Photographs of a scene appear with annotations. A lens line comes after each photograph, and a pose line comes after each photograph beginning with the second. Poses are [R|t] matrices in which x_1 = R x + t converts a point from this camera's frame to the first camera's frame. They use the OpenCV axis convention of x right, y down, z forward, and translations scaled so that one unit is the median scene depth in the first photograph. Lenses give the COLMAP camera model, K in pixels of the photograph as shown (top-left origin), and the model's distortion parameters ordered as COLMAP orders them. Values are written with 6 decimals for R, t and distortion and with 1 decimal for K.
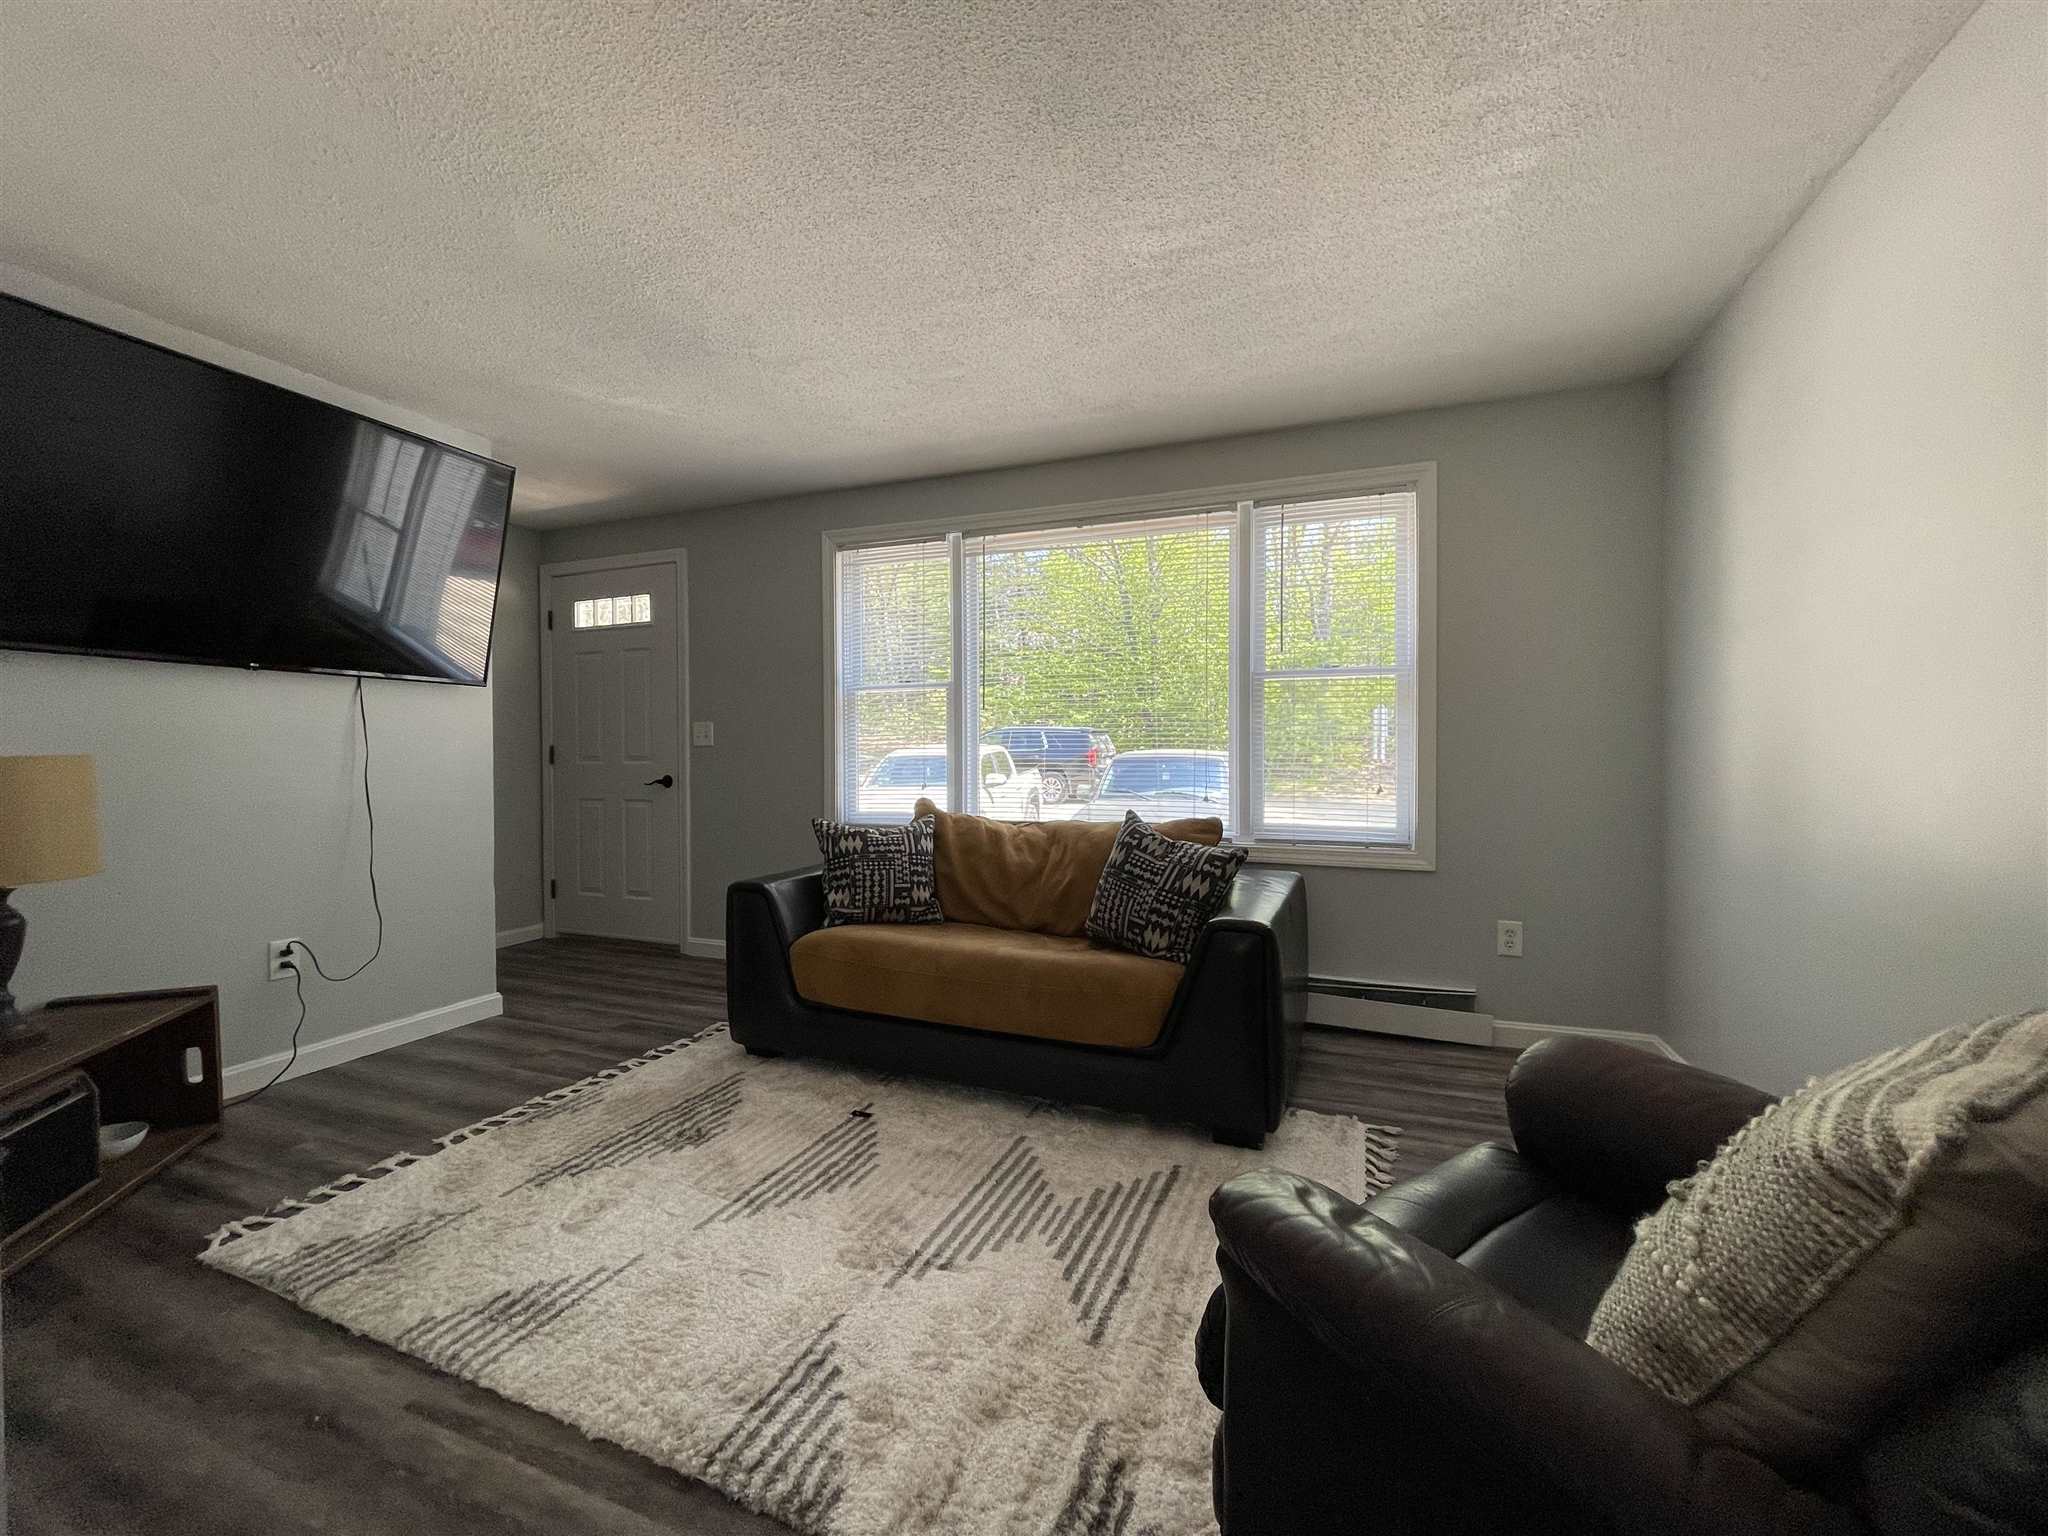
lens RADIAL K [[827.5, 0, 1024.0], [0, 827.5, 768.0], [0, 0, 1]] dist [-0.001169, 0.000093]
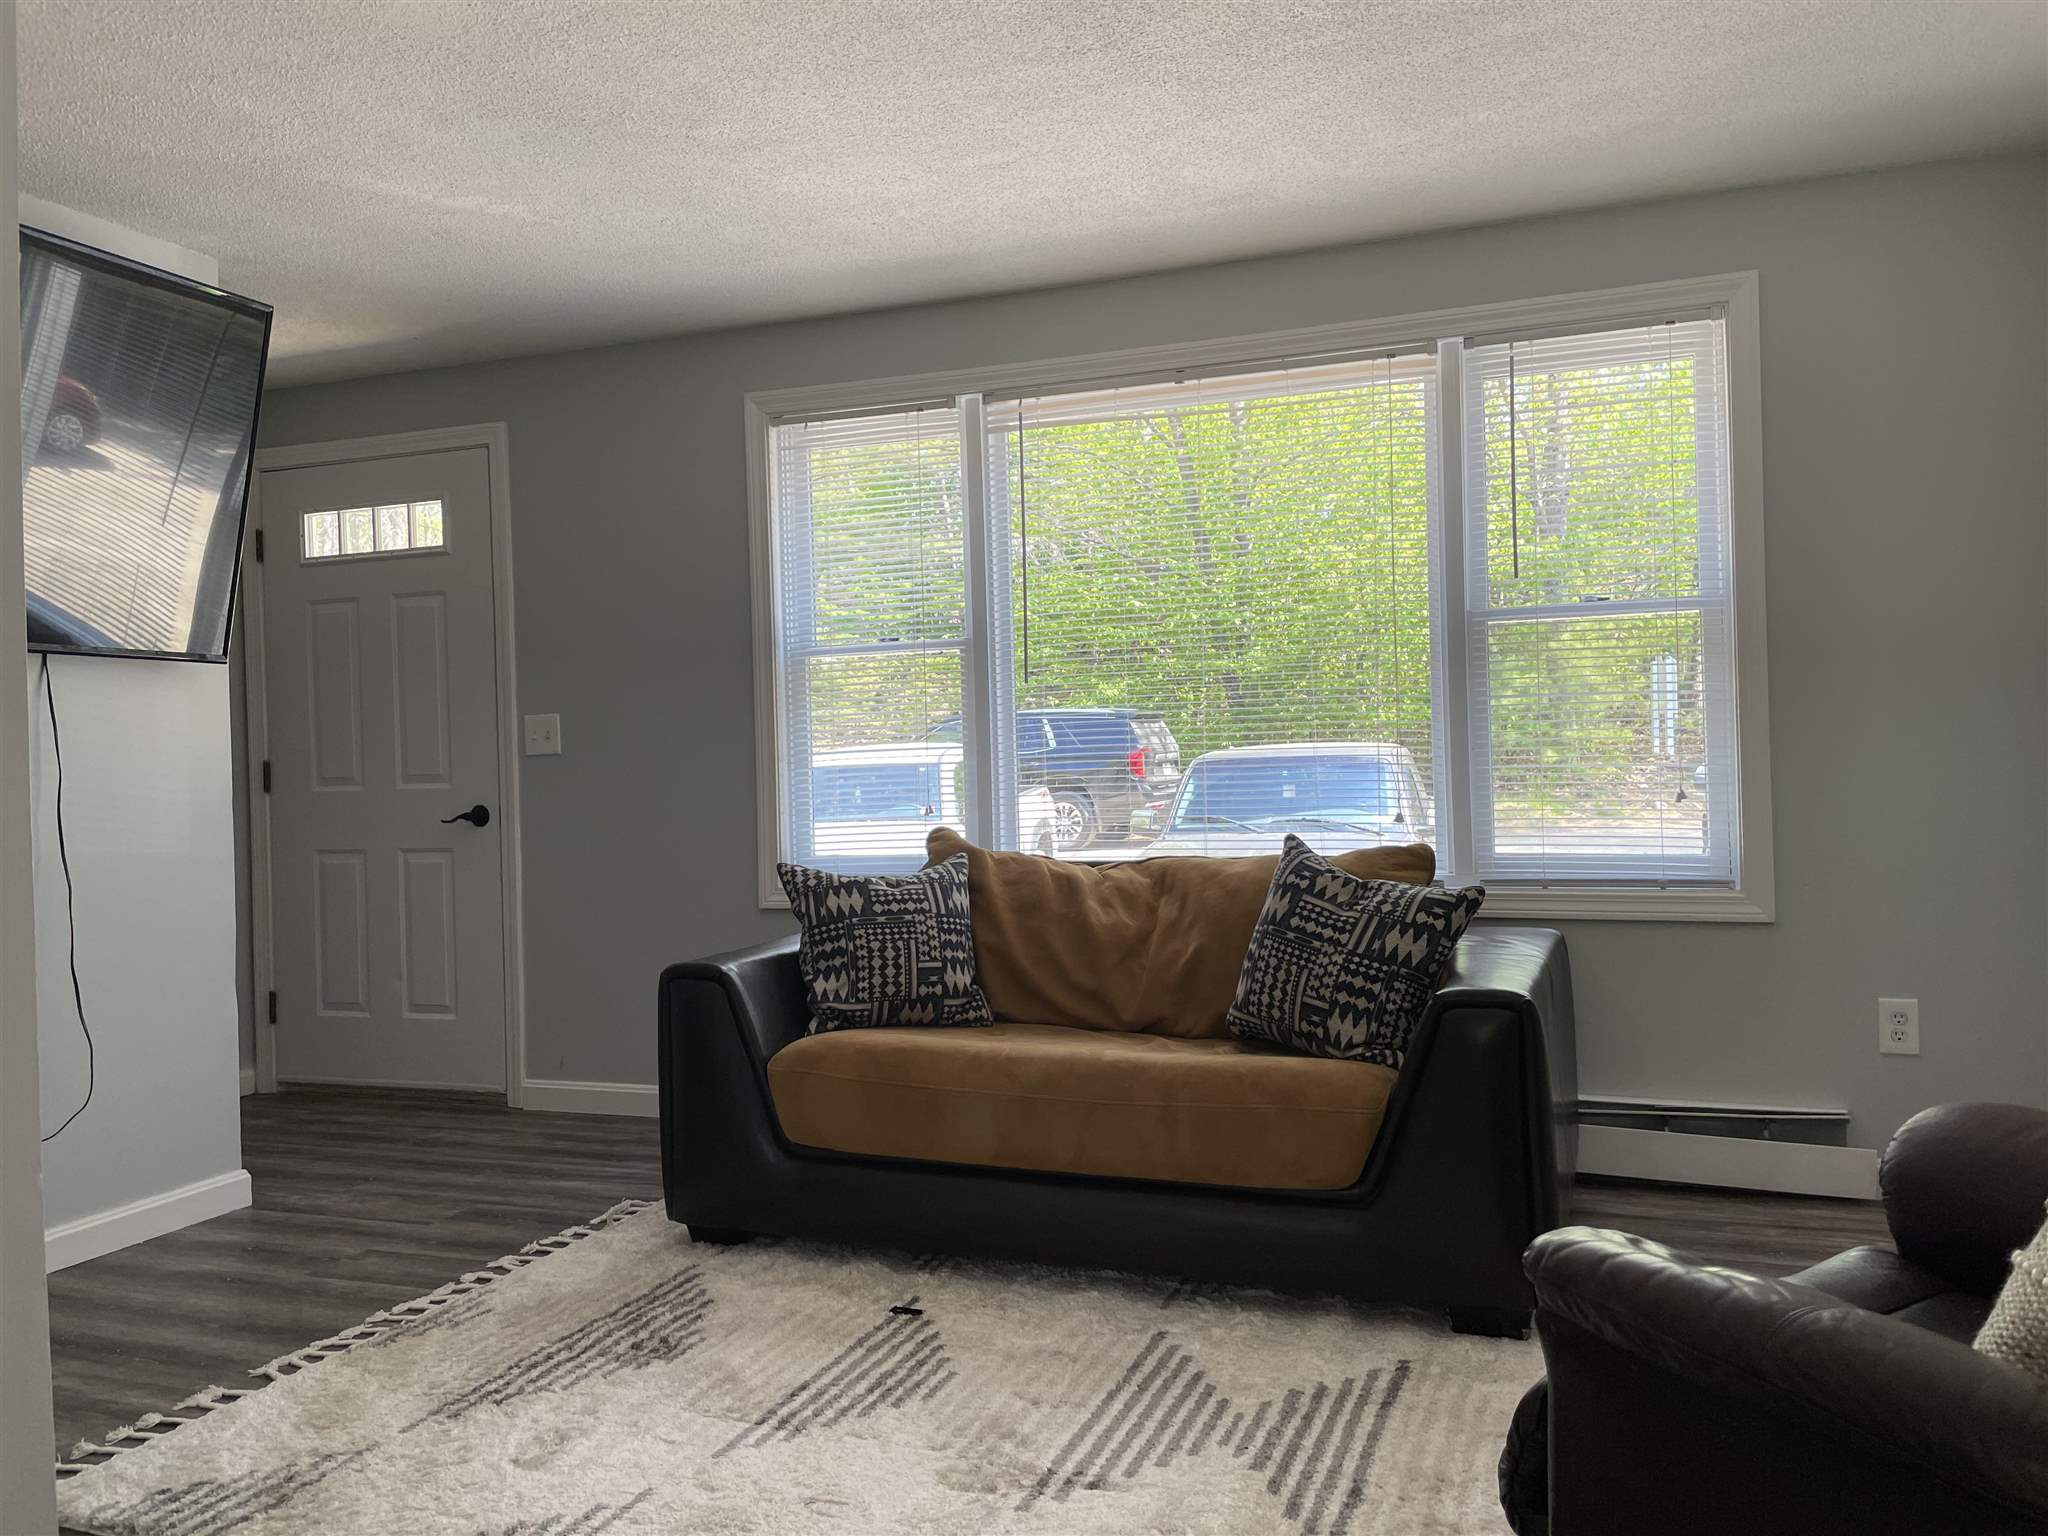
lens RADIAL K [[1558.4, 0, 1017.9], [0, 1558.4, 767.6], [0, 0, 1]] dist [0.098580, -0.137367]
pose [[0.999516, -0.024566, 0.019094, -0.115556], [0.024809, 0.999613, -0.012596, 0.009555], [-0.018777, 0.013063, 0.999738, -0.227675]]
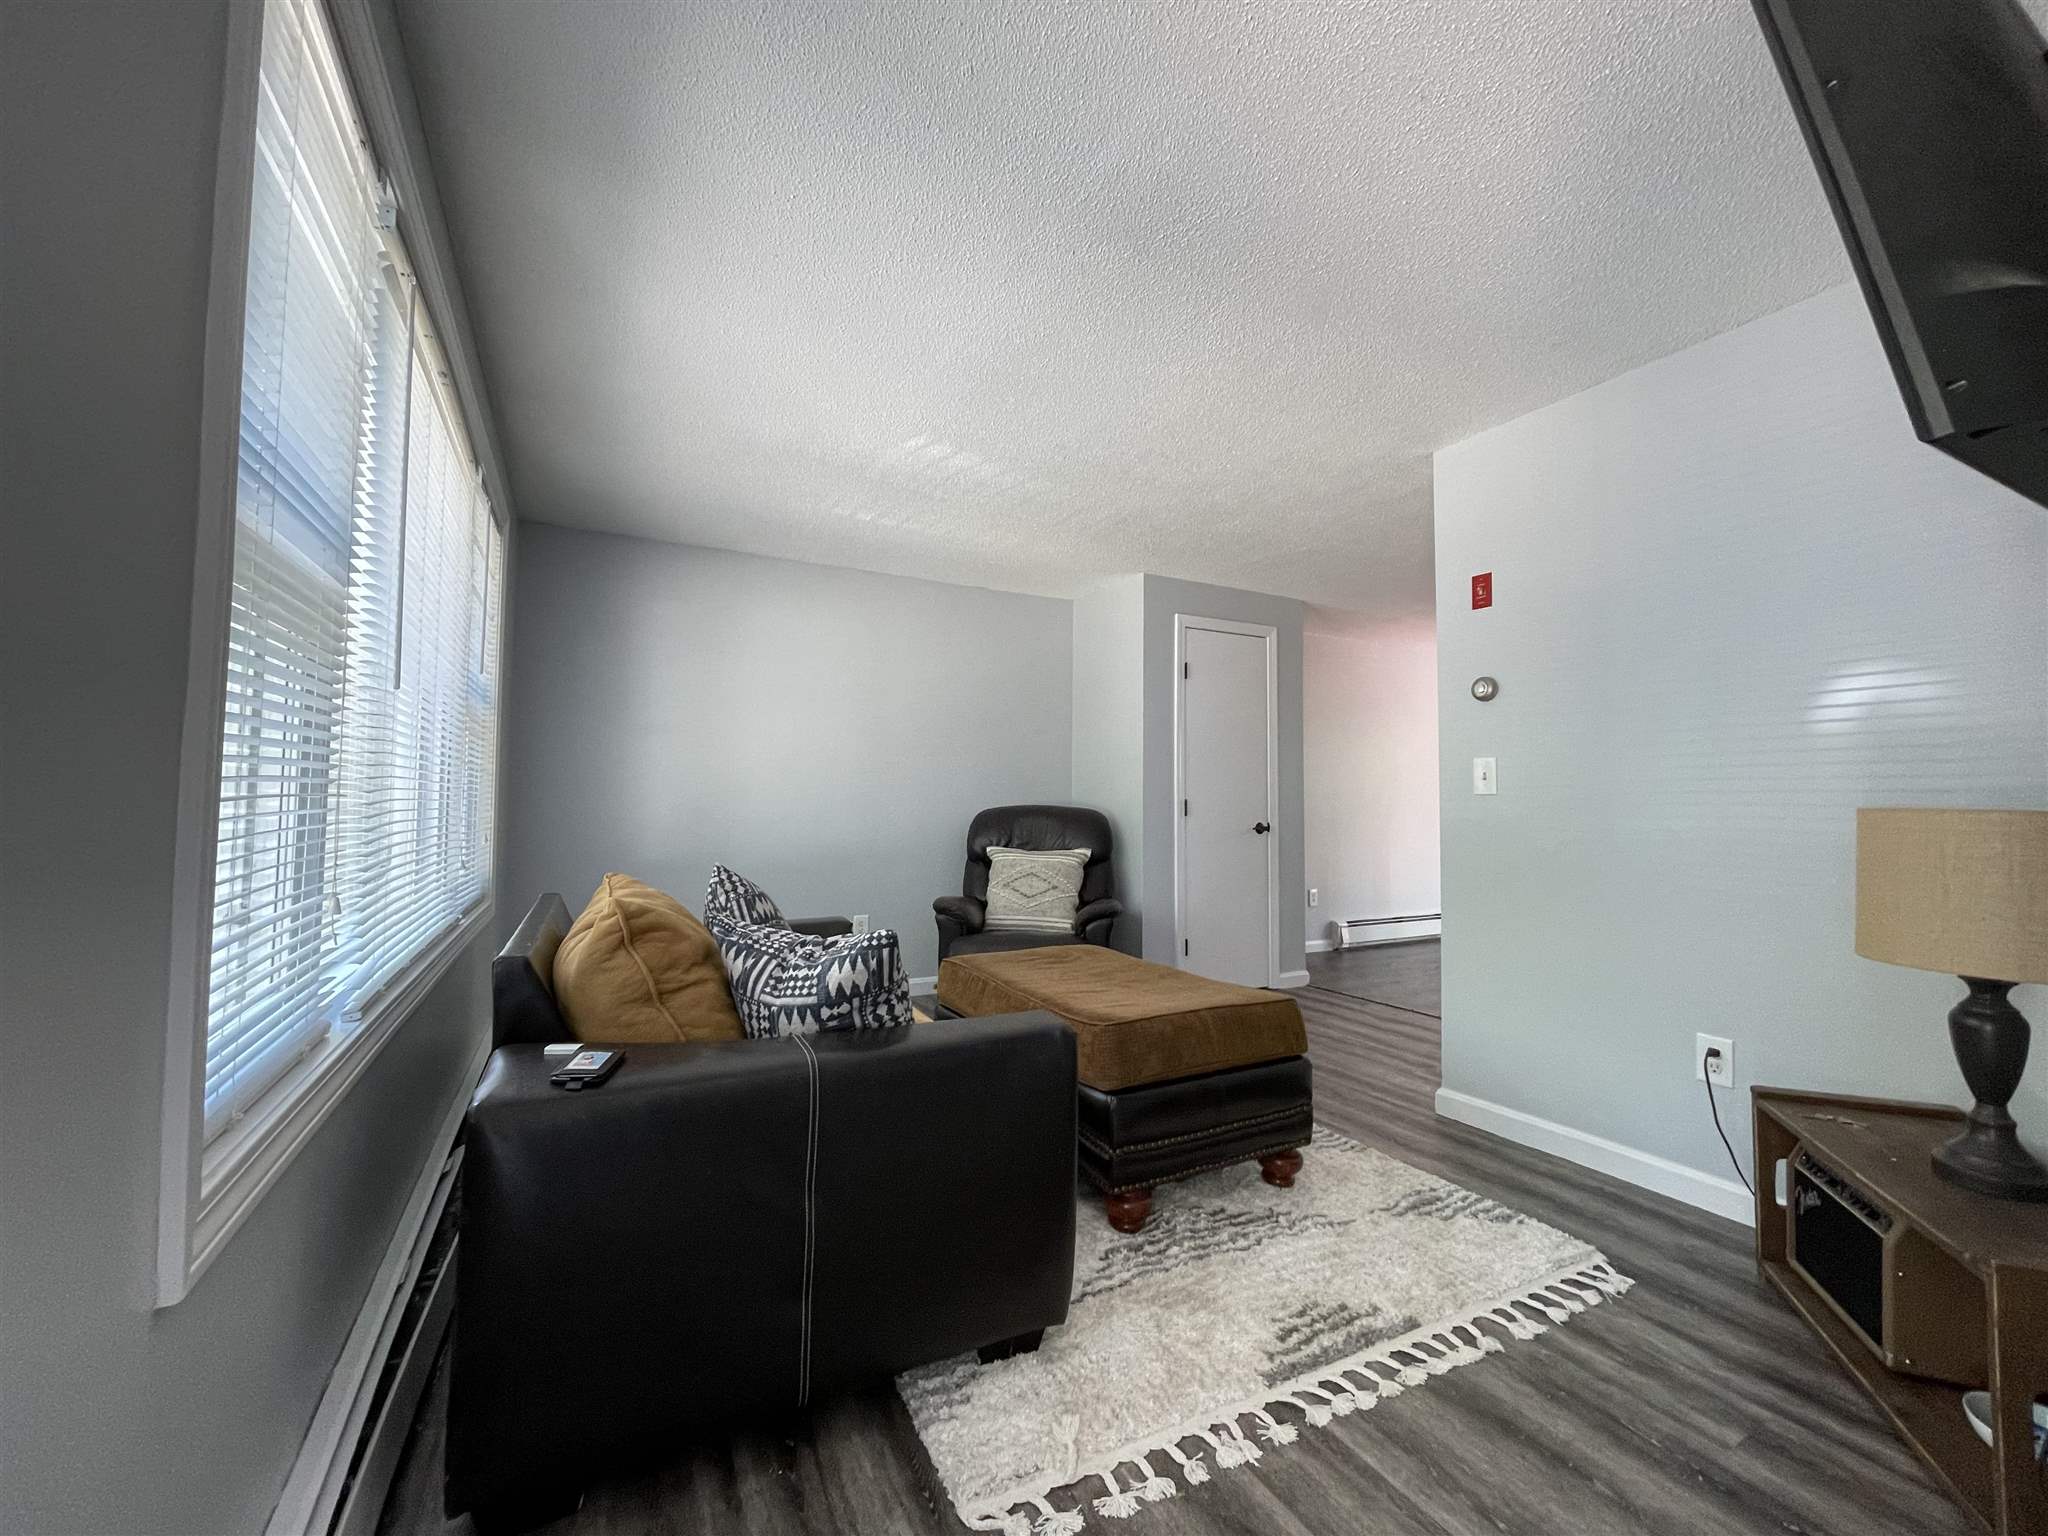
lens RADIAL K [[827.5, 0, 1024.0], [0, 827.5, 768.0], [0, 0, 1]] dist [-0.001169, 0.000093]
pose [[-0.761171, 0.020733, 0.648220, -0.783841], [-0.000260, 0.999479, -0.032272, -0.021525], [-0.648551, -0.024733, -0.760769, 1.630088]]
